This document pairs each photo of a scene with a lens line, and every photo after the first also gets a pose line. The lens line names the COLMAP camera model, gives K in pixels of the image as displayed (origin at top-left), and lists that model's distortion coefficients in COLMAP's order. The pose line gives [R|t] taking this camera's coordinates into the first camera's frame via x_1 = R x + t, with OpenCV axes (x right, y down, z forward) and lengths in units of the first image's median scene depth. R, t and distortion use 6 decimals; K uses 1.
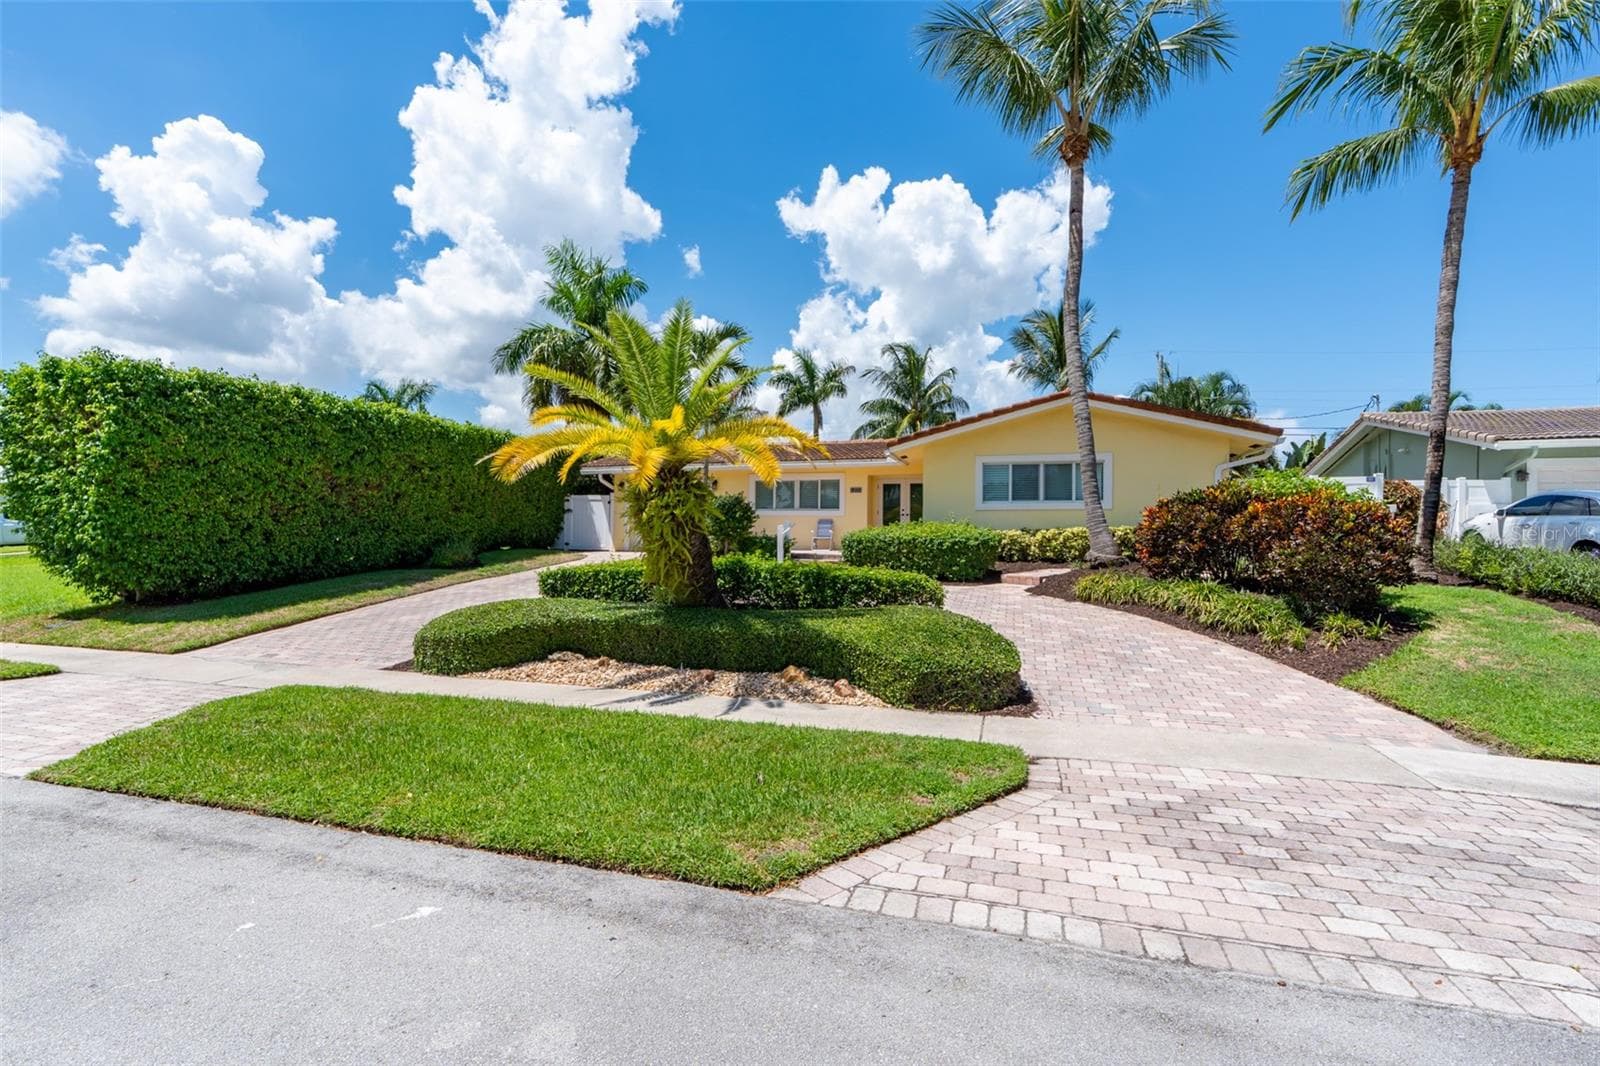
lens RADIAL K [[736.2, 0, 800.0], [0, 736.2, 533.0], [0, 0, 1]] dist [0.004058, 0.000098]
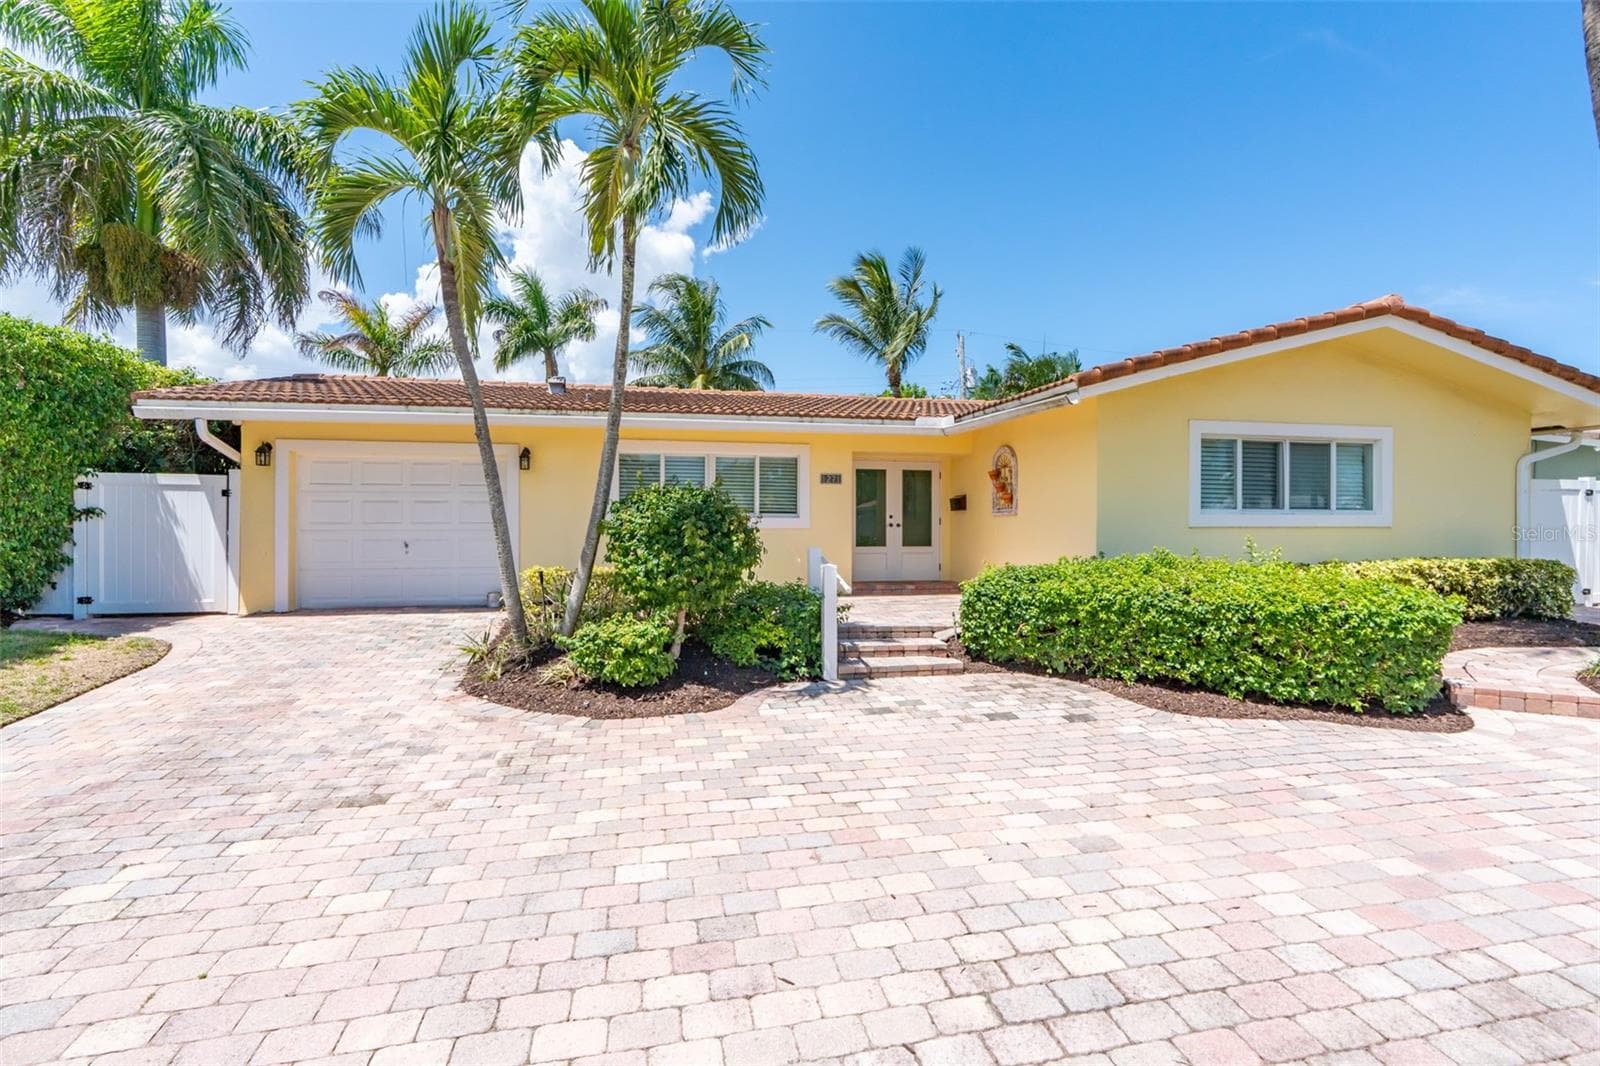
lens RADIAL K [[736.2, 0, 800.0], [0, 736.2, 533.0], [0, 0, 1]] dist [0.004058, 0.000098]
pose [[0.884407, -0.007531, 0.466656, -0.170378], [0.000880, 0.999895, 0.014468, -0.025505], [-0.466716, -0.012385, 0.884321, 0.498112]]
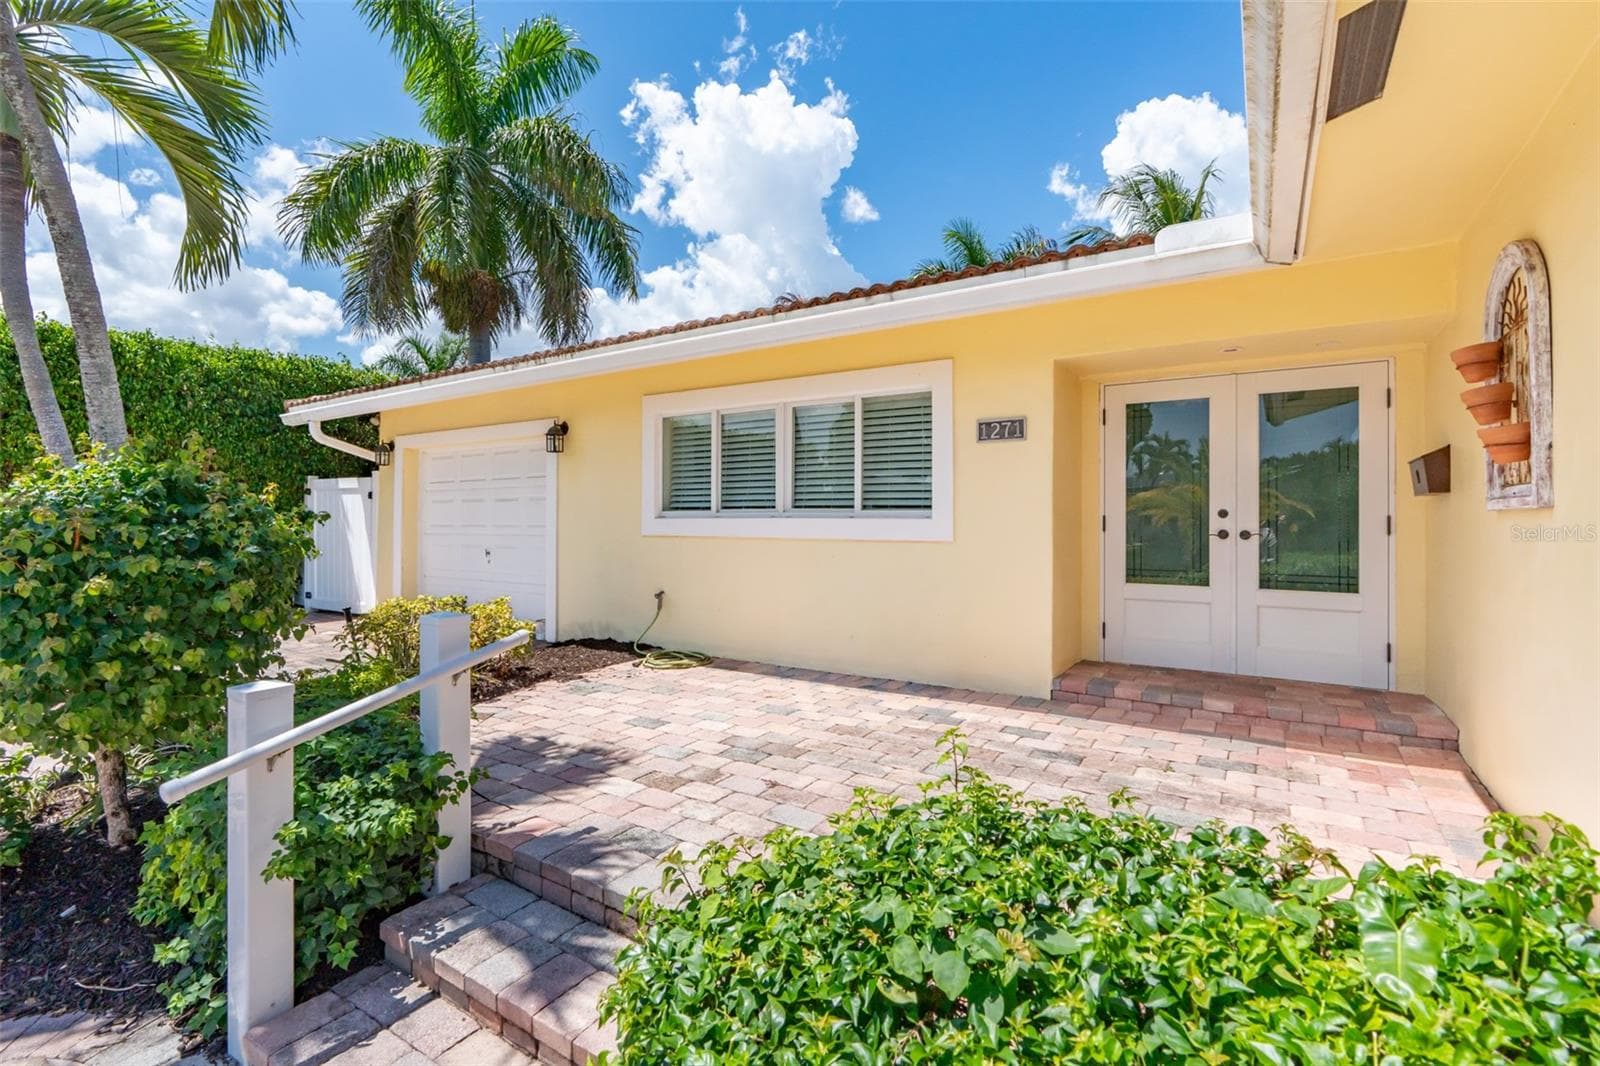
lens RADIAL K [[739.9, 0, 798.3], [0, 739.9, 520.2], [0, 0, 1]] dist [-0.001331, -0.000379]
pose [[0.954359, -0.002737, -0.298651, 0.076880], [0.003491, 0.999992, 0.001992, -0.028402], [0.298643, -0.002944, 0.954360, 0.691272]]
